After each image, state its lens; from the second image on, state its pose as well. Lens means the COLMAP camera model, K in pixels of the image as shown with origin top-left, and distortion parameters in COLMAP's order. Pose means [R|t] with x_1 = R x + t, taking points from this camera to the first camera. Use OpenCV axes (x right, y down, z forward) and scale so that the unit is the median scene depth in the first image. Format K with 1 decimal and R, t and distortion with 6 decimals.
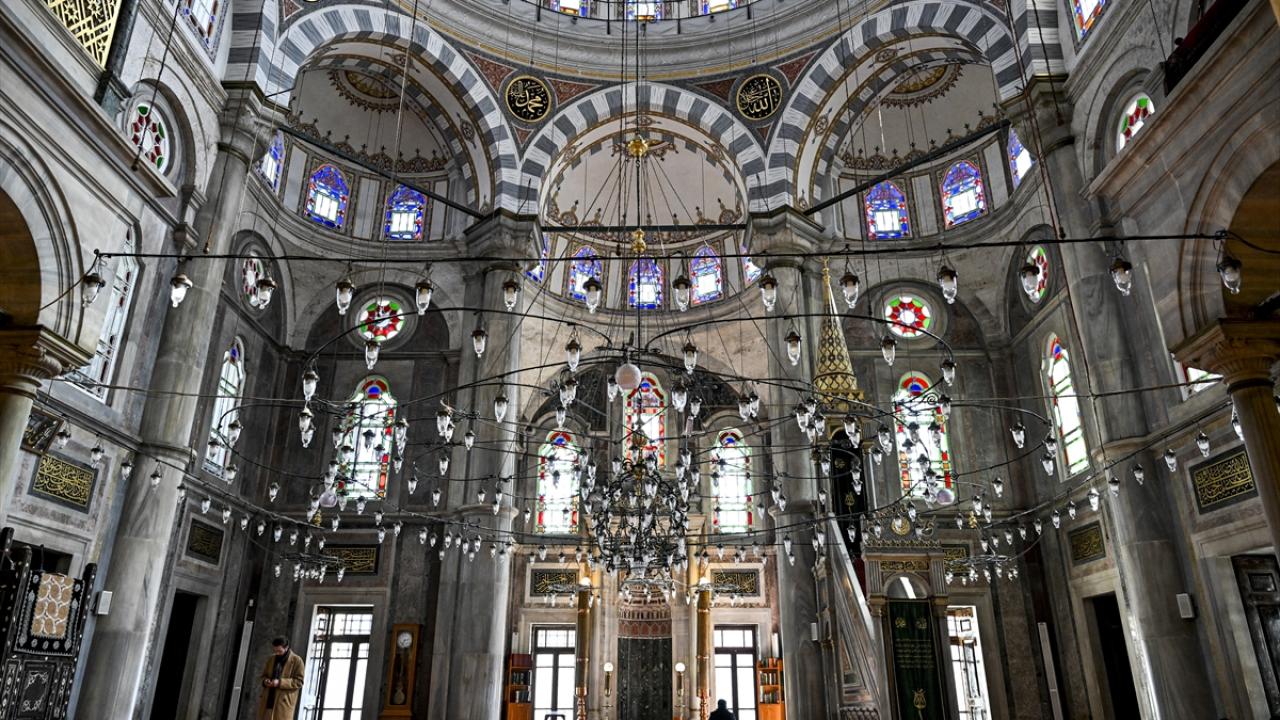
lens RADIAL K [[857.6, 0, 640.0], [0, 857.6, 360.0], [0, 0, 1]] dist [0.002292, -0.004950]
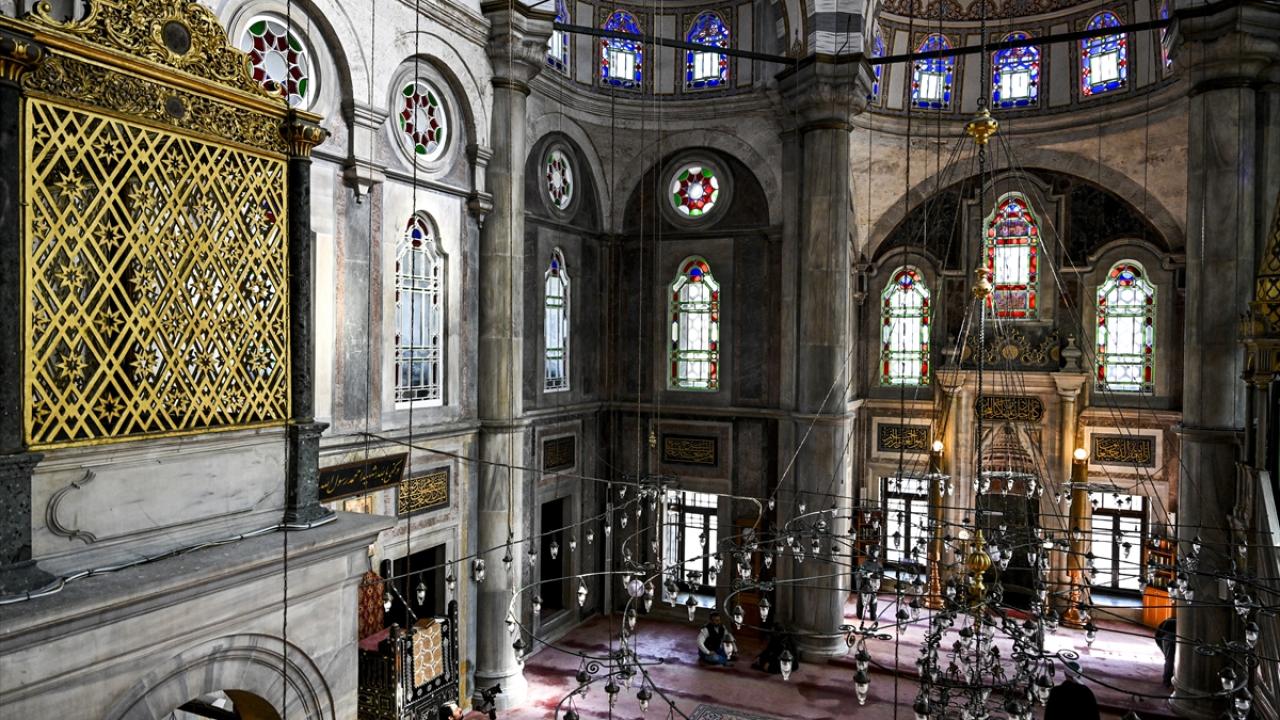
lens RADIAL K [[859.2, 0, 640.0], [0, 859.2, 360.0], [0, 0, 1]] dist [0.003229, 0.004614]
pose [[0.914916, 0.014064, -0.403400, 0.016800], [0.143088, 0.923191, 0.356713, -0.217228], [0.377432, -0.384084, 0.842630, 0.139428]]
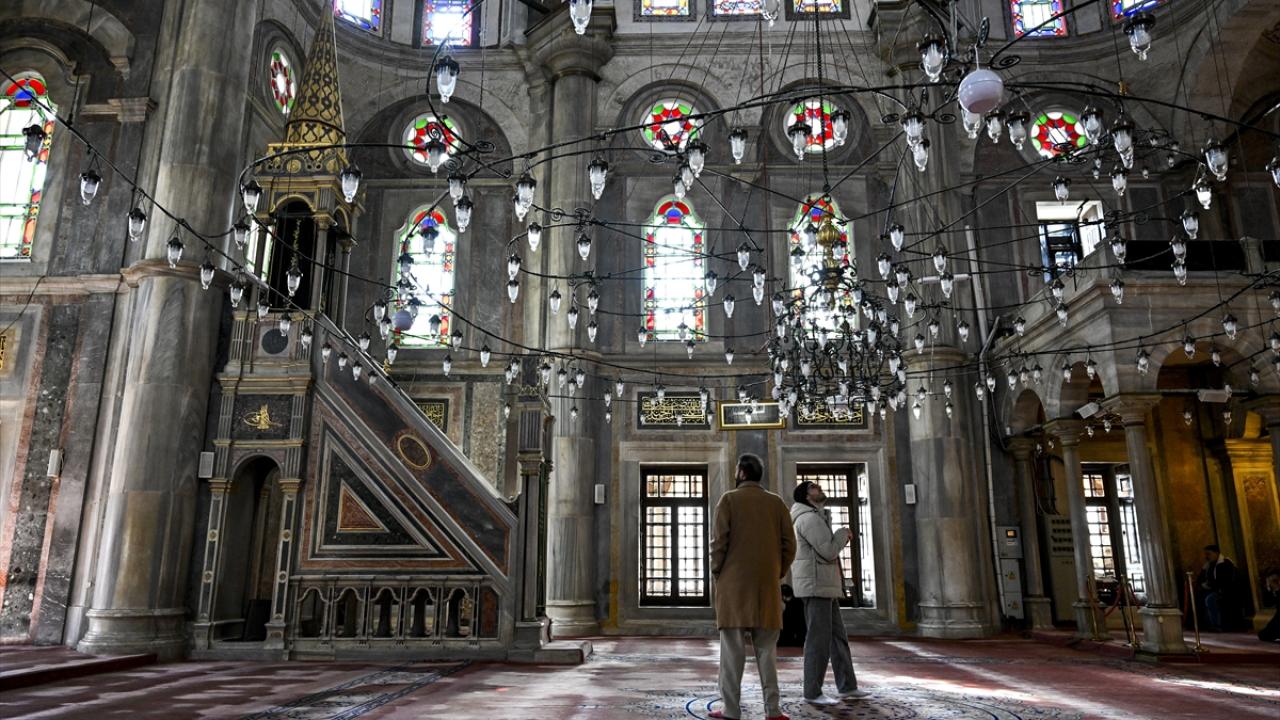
lens RADIAL K [[857.6, 0, 640.0], [0, 857.6, 360.0], [0, 0, 1]] dist [0.002292, -0.004950]
pose [[0.018588, 0.233163, 0.972260, -0.364296], [-0.376308, 0.902555, -0.209253, 0.210560], [-0.926308, -0.361979, 0.104518, 0.535890]]
